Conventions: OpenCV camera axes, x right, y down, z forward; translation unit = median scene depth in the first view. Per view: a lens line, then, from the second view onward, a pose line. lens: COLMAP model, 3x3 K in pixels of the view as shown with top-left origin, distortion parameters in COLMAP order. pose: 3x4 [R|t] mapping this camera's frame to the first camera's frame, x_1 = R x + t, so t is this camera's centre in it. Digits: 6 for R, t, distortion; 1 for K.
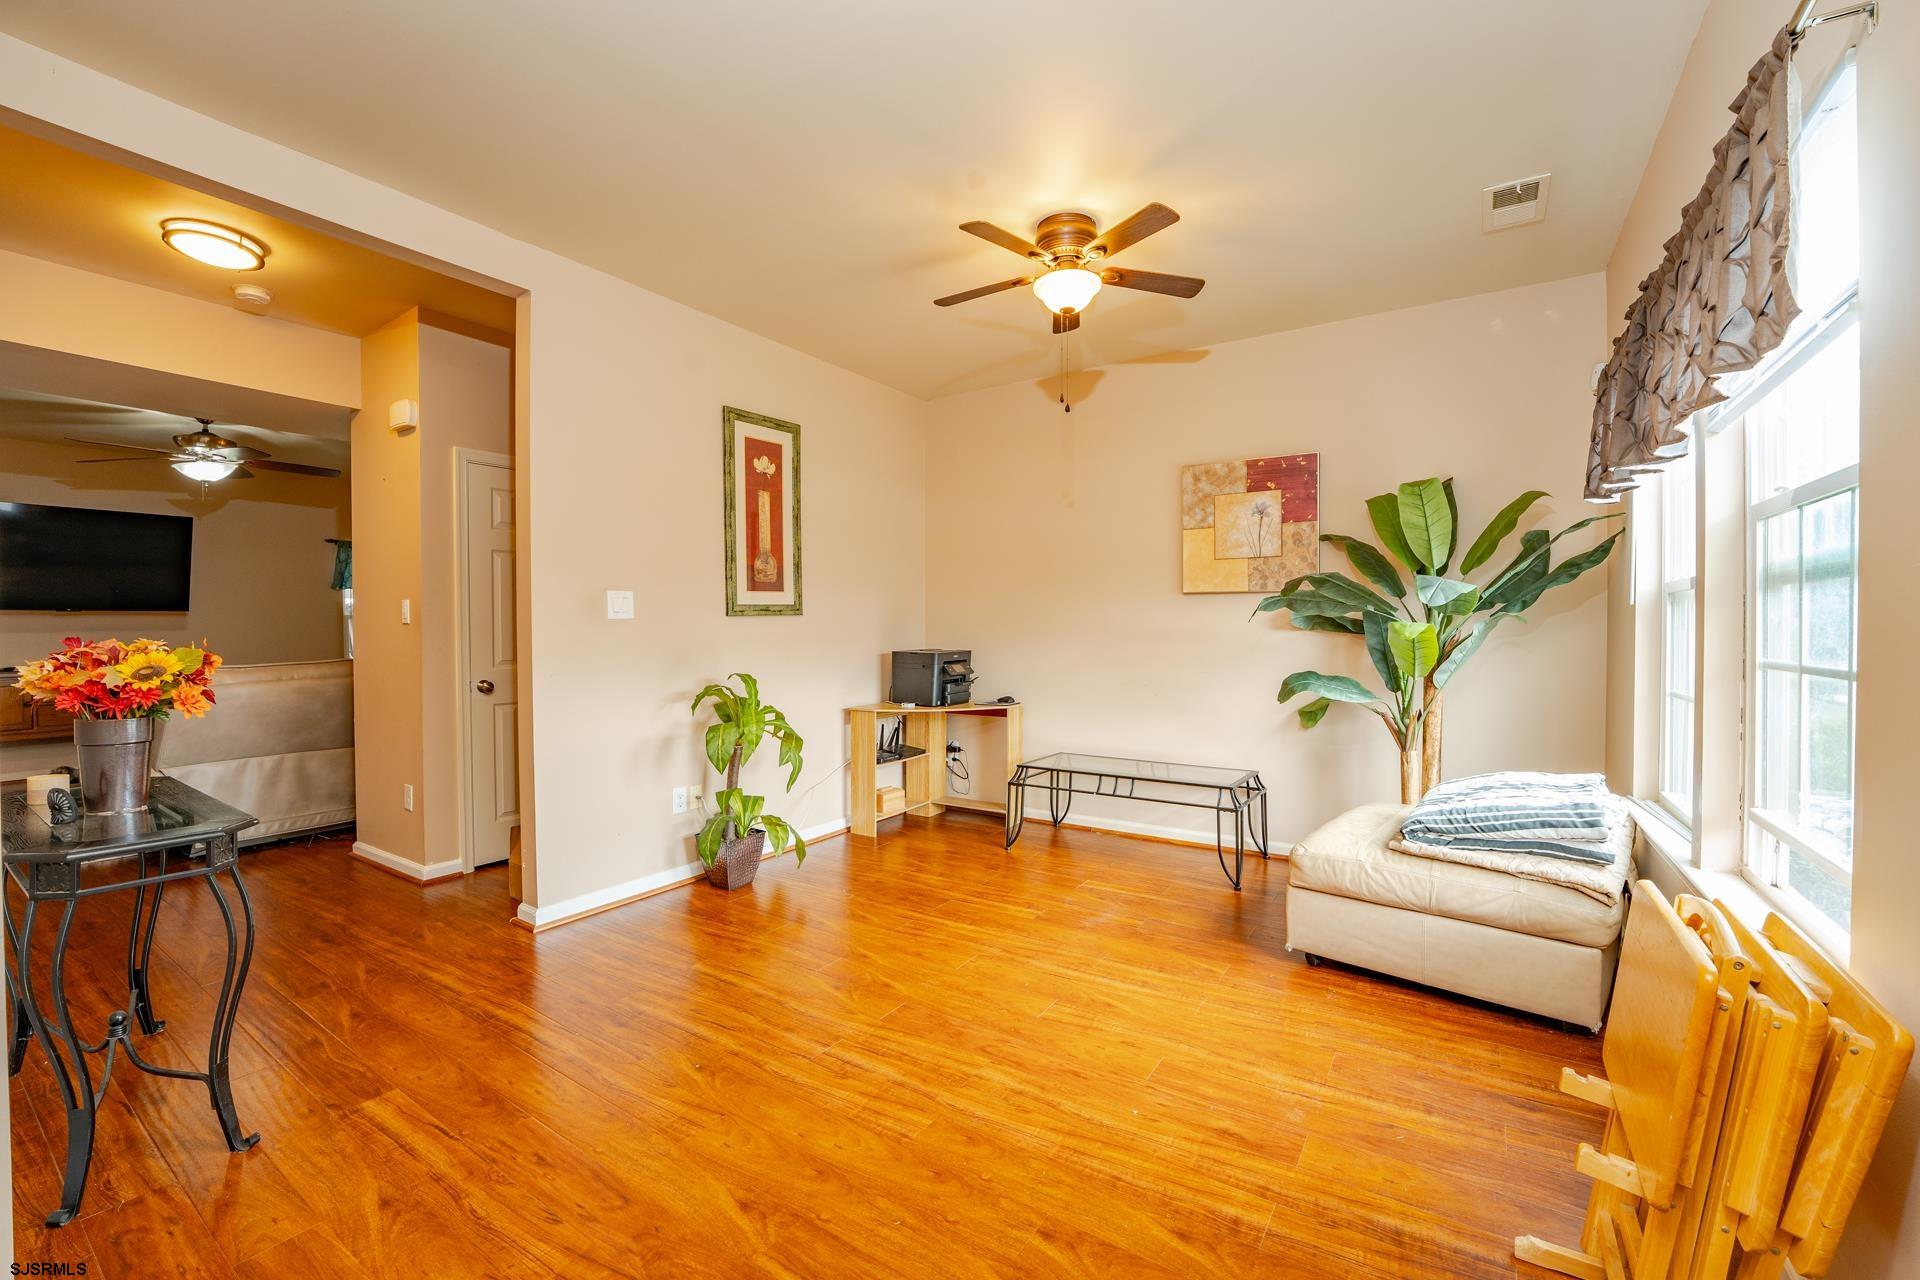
lens RADIAL K [[780.0, 0, 962.3], [0, 780.0, 640.7], [0, 0, 1]] dist [-0.034656, 0.006859]
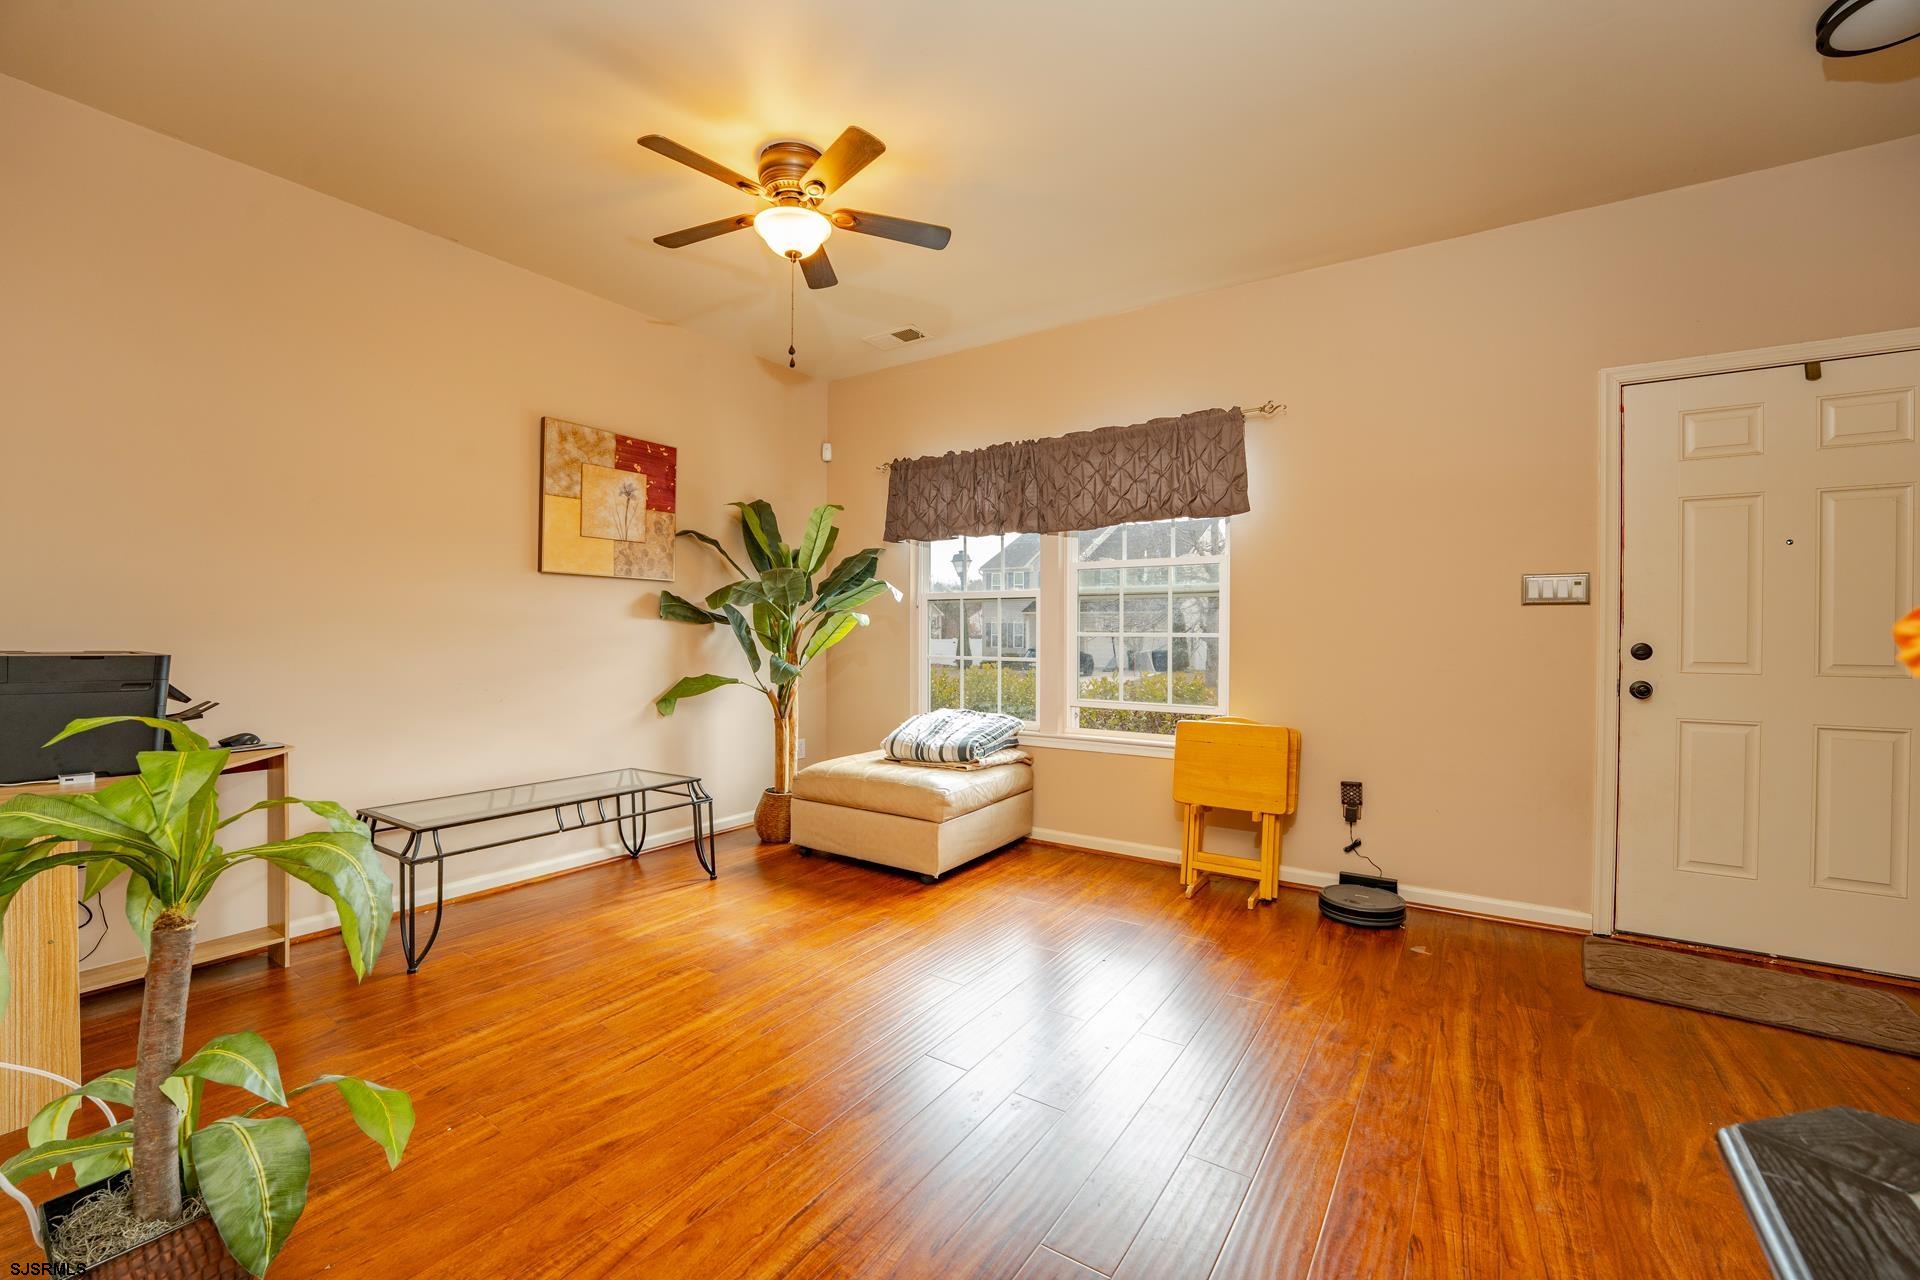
lens RADIAL K [[780.0, 0, 962.3], [0, 780.0, 640.7], [0, 0, 1]] dist [-0.034656, 0.006859]
pose [[0.010140, -0.008810, 0.999910, -0.565069], [0.013711, 0.999868, 0.008671, 0.011121], [-0.999855, 0.013622, 0.010259, 0.597198]]
